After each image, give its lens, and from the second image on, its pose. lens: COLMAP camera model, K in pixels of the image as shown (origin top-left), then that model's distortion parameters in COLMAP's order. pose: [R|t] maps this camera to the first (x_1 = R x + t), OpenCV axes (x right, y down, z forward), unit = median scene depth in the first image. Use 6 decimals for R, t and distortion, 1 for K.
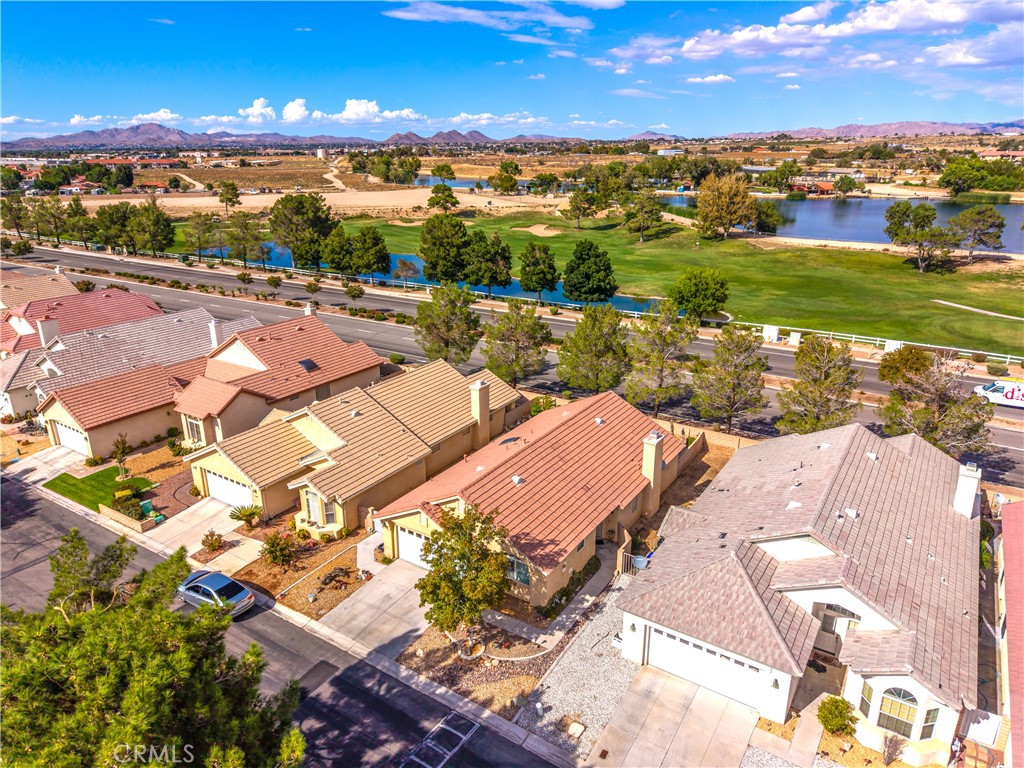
lens RADIAL K [[674.5, 0, 516.1], [0, 674.5, 388.5], [0, 0, 1]] dist [0.027647, -0.032193]
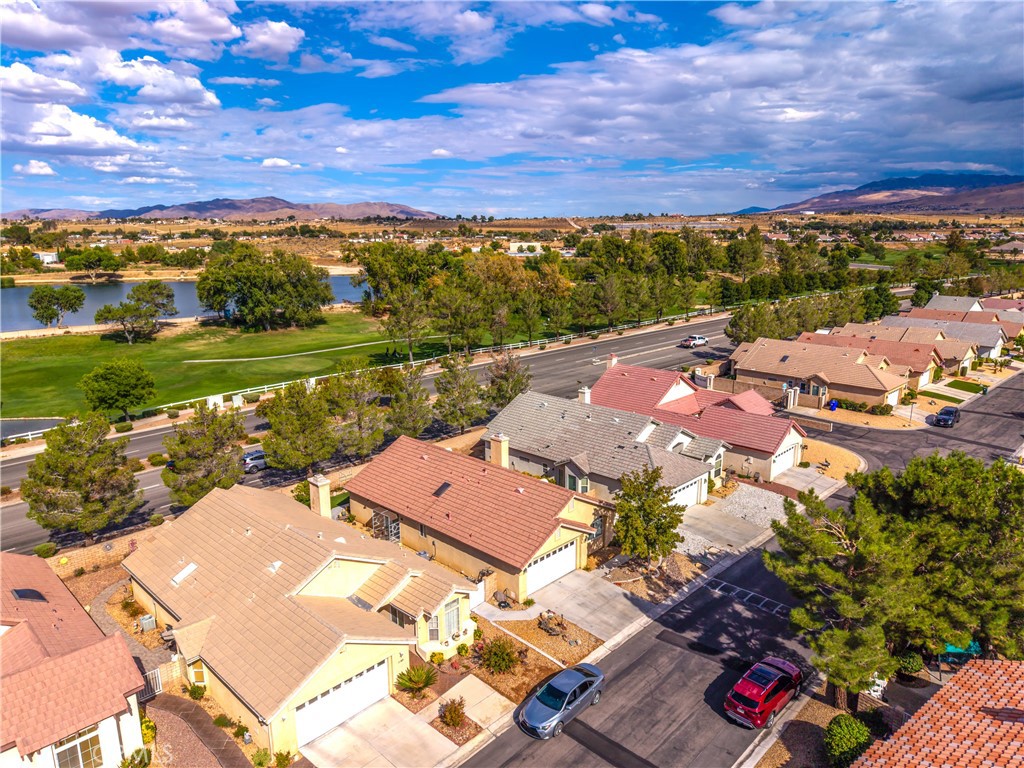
lens RADIAL K [[685.0, 0, 518.7], [0, 685.0, 384.5], [0, 0, 1]] dist [0.010439, -0.006406]
pose [[0.189495, -0.215680, 0.957901, -1.344698], [0.334418, 0.931426, 0.143564, -0.260952], [-0.923177, 0.293135, 0.248628, 0.760130]]
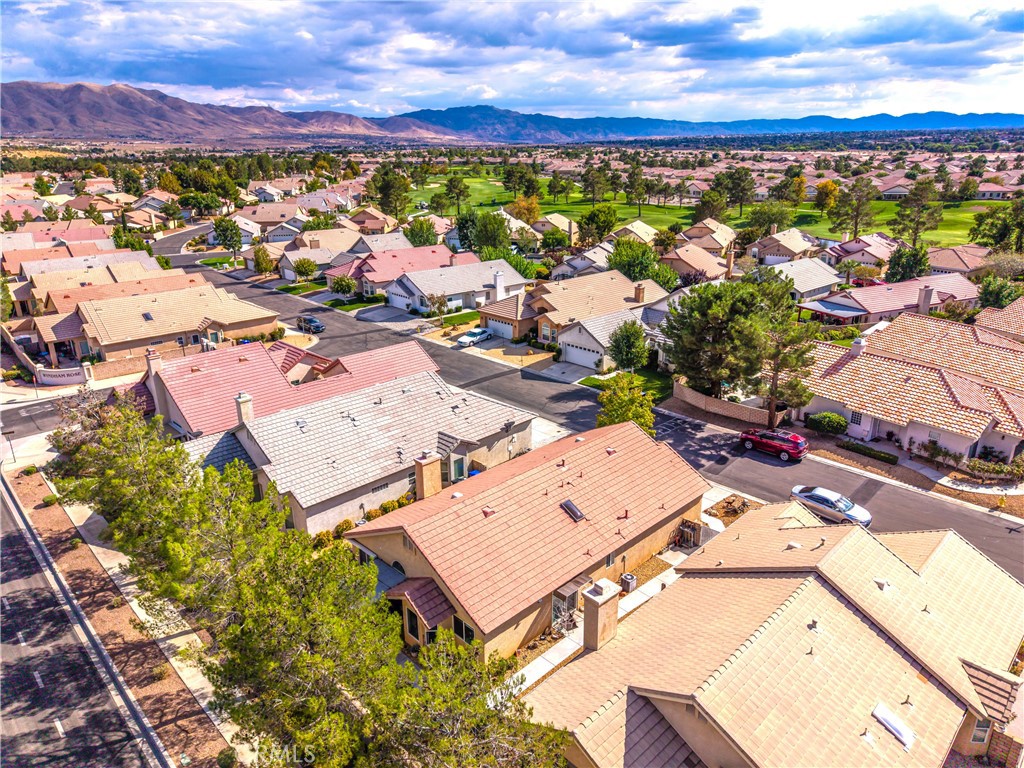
lens RADIAL K [[674.5, 0, 516.1], [0, 674.5, 388.5], [0, 0, 1]] dist [0.027647, -0.032193]
pose [[-0.977834, -0.062197, 0.199929, -0.126761], [0.078119, 0.777541, 0.623961, -0.741679], [-0.194262, 0.625749, -0.755448, 2.070756]]
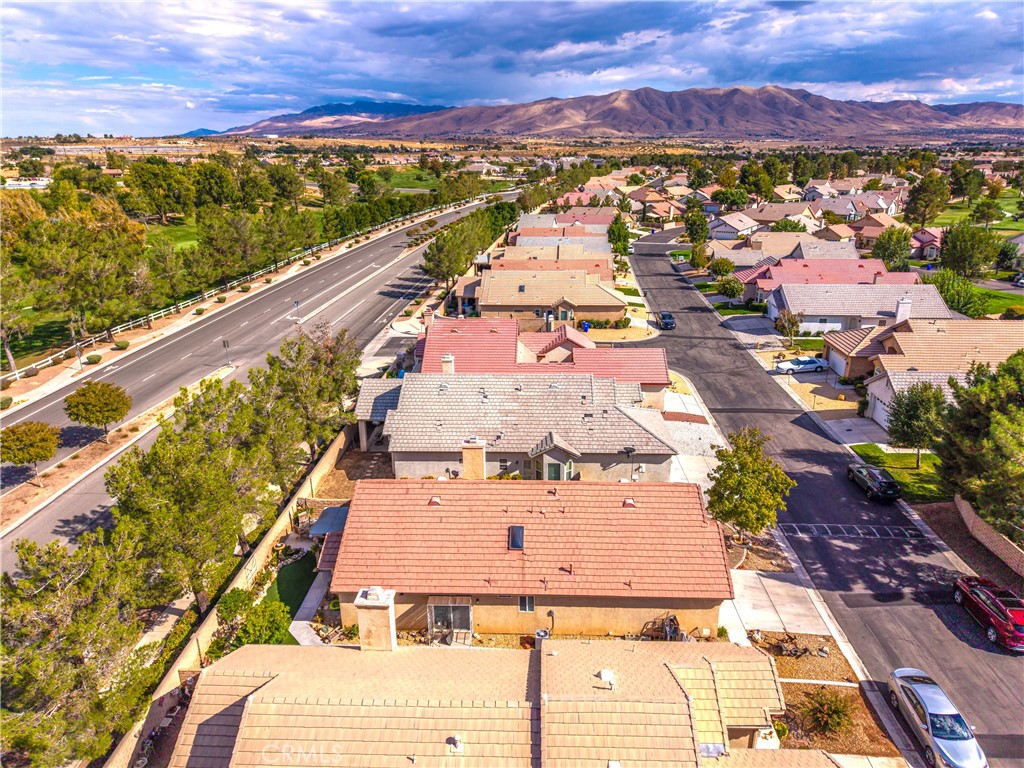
lens RADIAL K [[685.0, 0, 518.7], [0, 685.0, 384.5], [0, 0, 1]] dist [0.010439, -0.006406]
pose [[-0.514497, -0.272028, 0.813200, -0.793510], [0.295503, 0.834008, 0.465949, -0.565340], [-0.804967, 0.480032, -0.348710, 1.590106]]
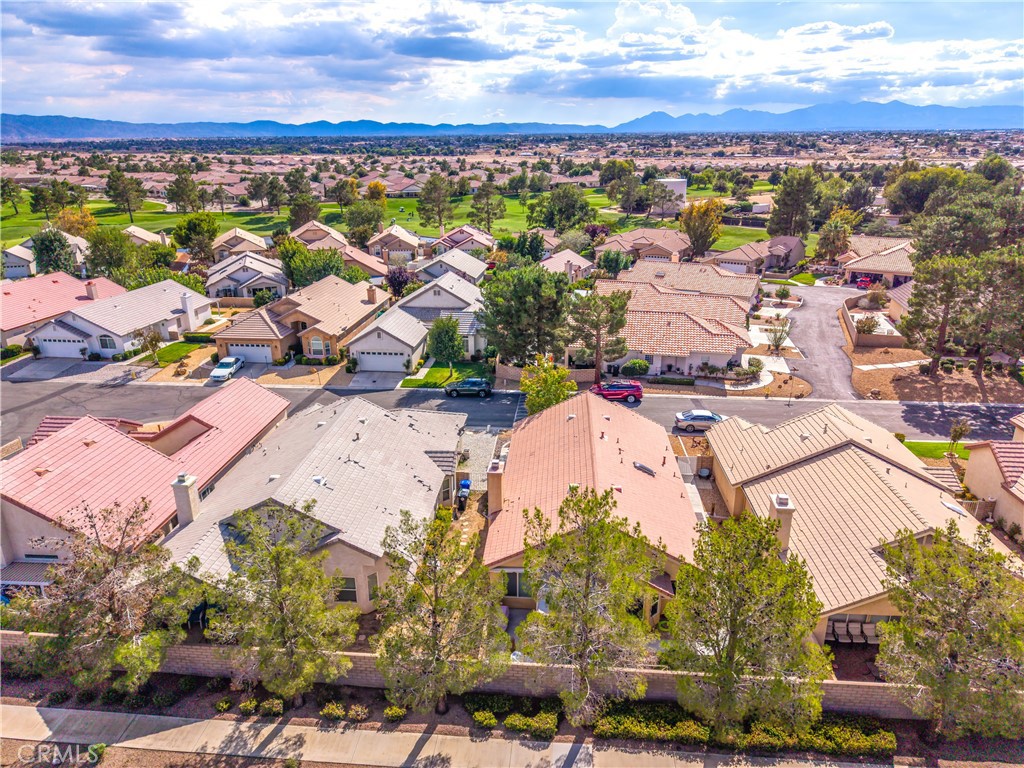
lens RADIAL K [[674.5, 0, 516.1], [0, 674.5, 388.5], [0, 0, 1]] dist [0.027647, -0.032193]
pose [[-0.873228, 0.166874, -0.457849, 0.736133], [-0.158951, 0.790619, 0.591317, -0.701021], [0.460660, 0.589130, -0.663866, 1.969814]]
